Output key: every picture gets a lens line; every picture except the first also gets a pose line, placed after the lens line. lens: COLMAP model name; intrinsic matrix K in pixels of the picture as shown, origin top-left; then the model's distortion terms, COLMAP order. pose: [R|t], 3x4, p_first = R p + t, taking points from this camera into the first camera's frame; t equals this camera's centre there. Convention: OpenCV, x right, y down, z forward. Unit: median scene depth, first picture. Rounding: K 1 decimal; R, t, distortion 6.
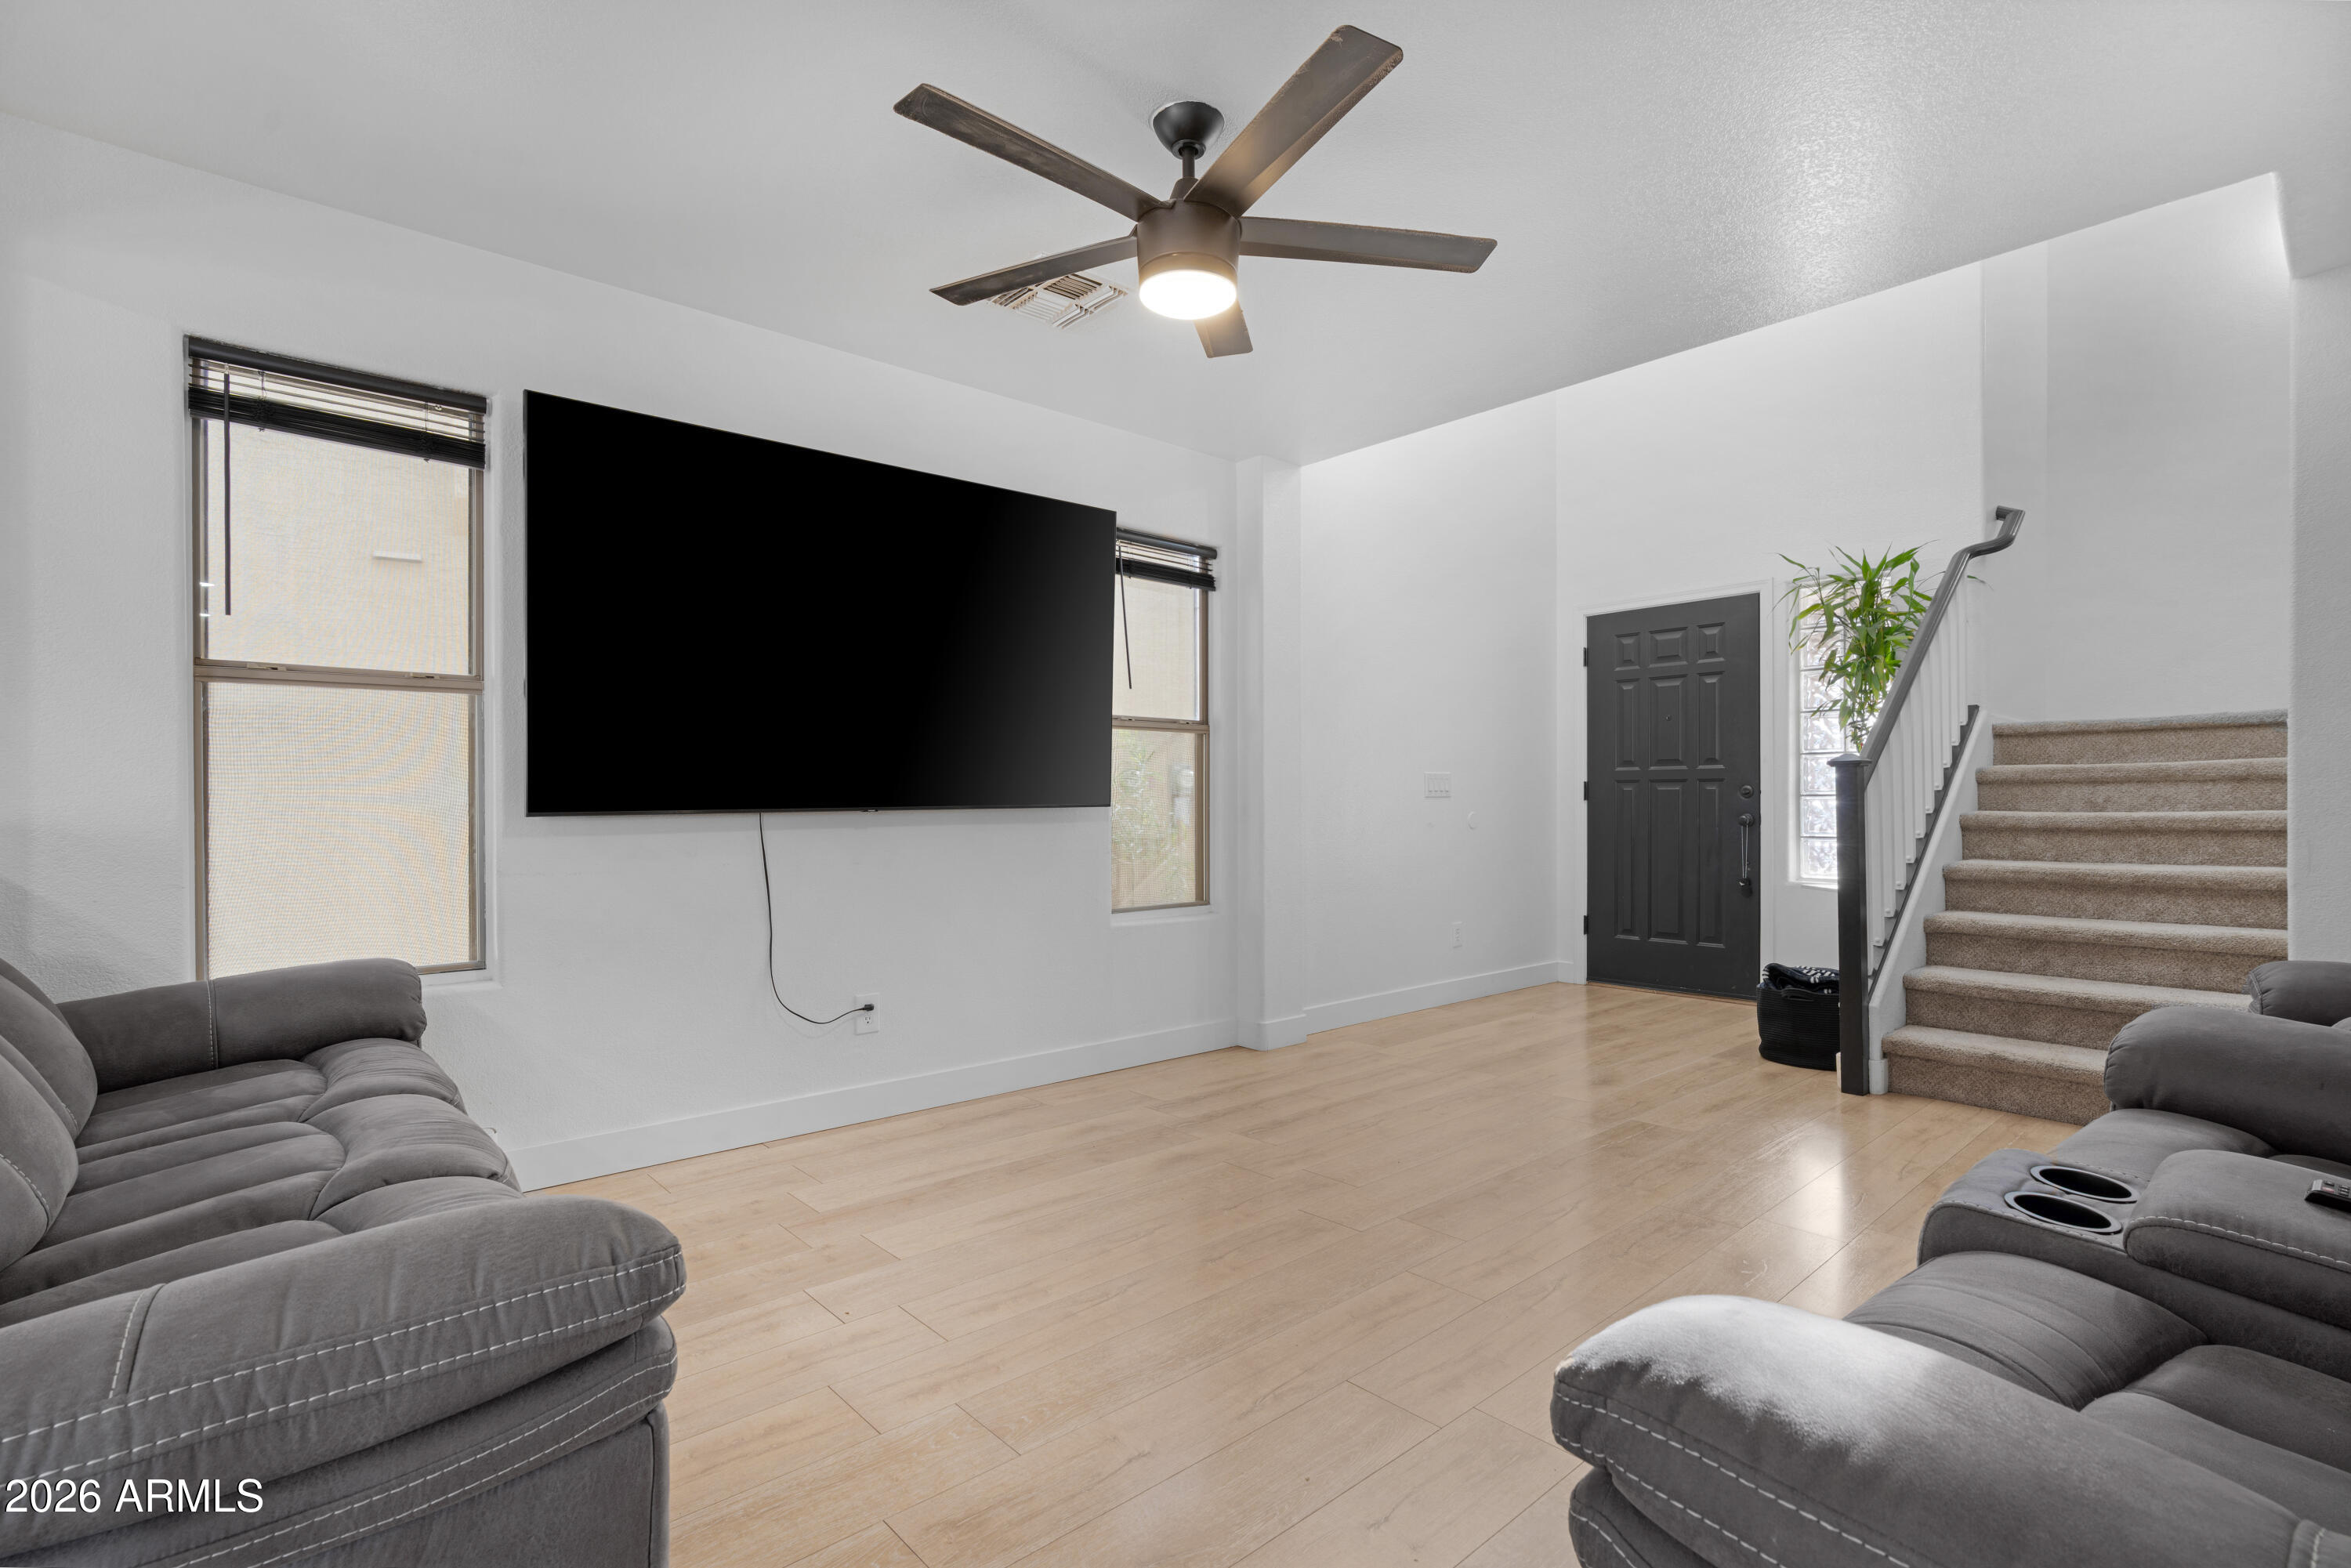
lens RADIAL K [[1105.8, 0, 1155.5], [0, 1105.8, 803.7], [0, 0, 1]] dist [0.000201, 0.000809]
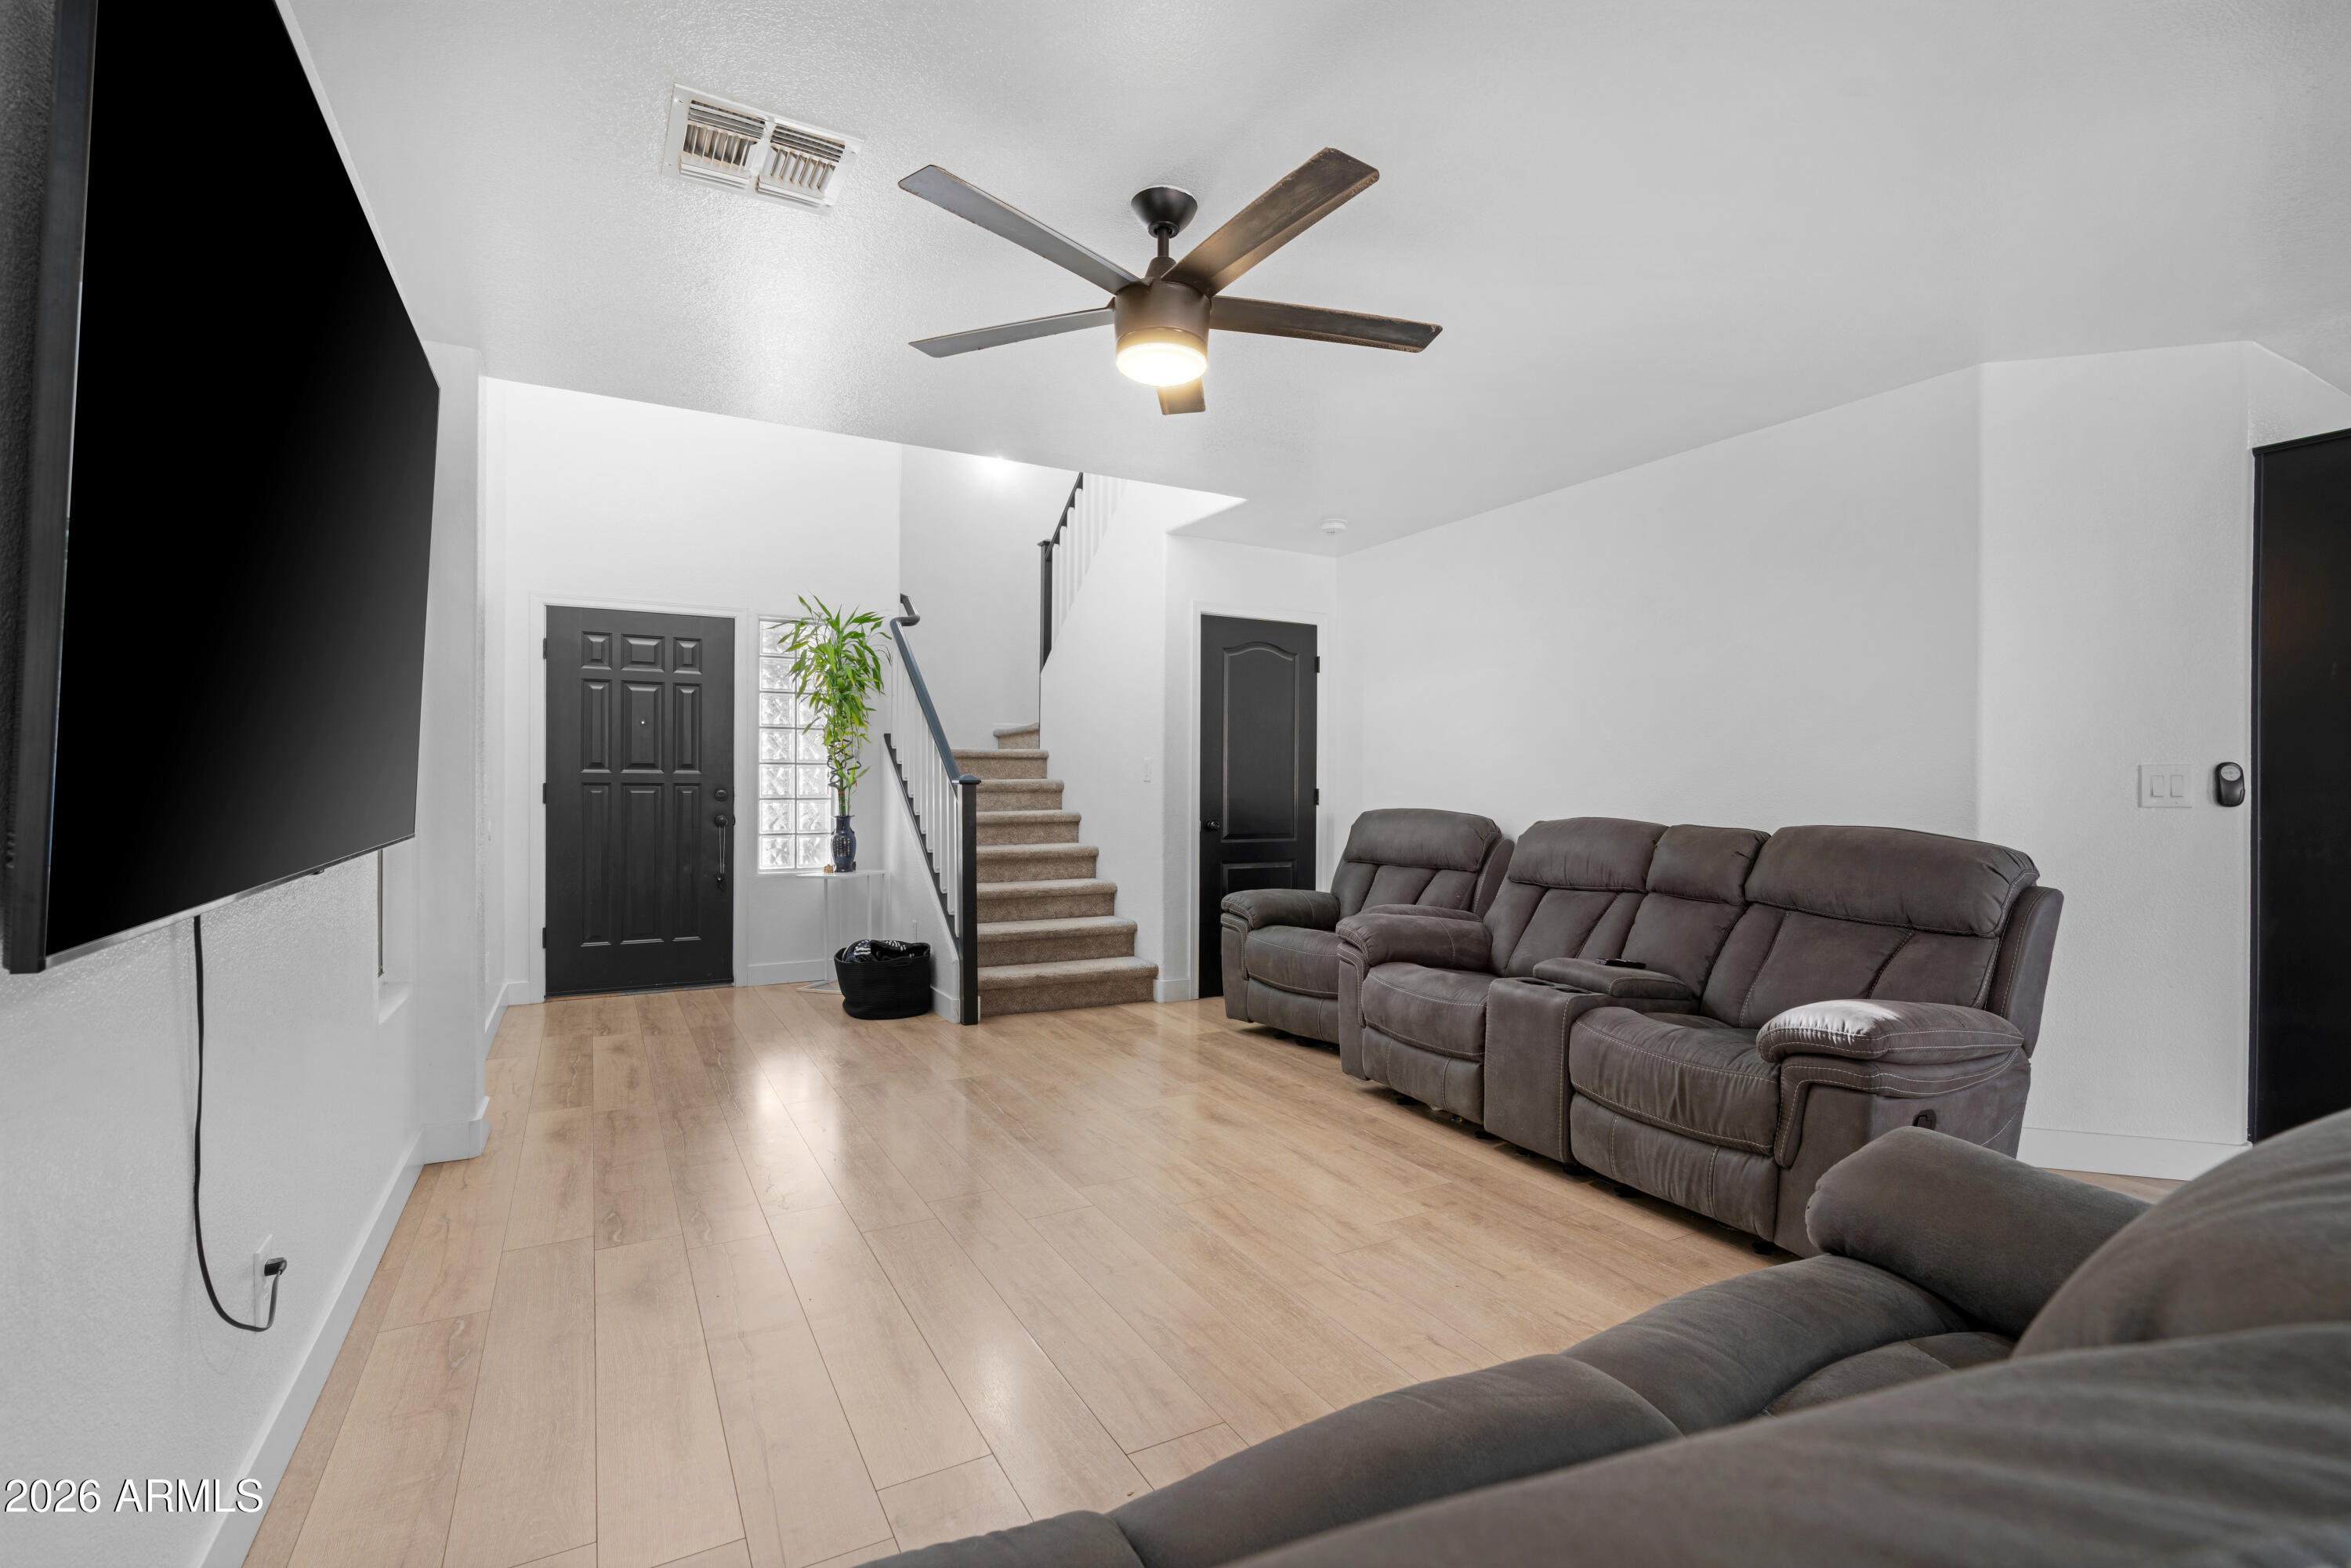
lens RADIAL K [[1057.4, 0, 1162.4], [0, 1057.4, 819.0], [0, 0, 1]] dist [-0.000259, 0.000322]
pose [[0.224630, -0.023461, 0.974162, -0.411958], [-0.003082, 0.999688, 0.024787, -0.016167], [-0.974439, -0.008570, 0.224488, 0.346672]]
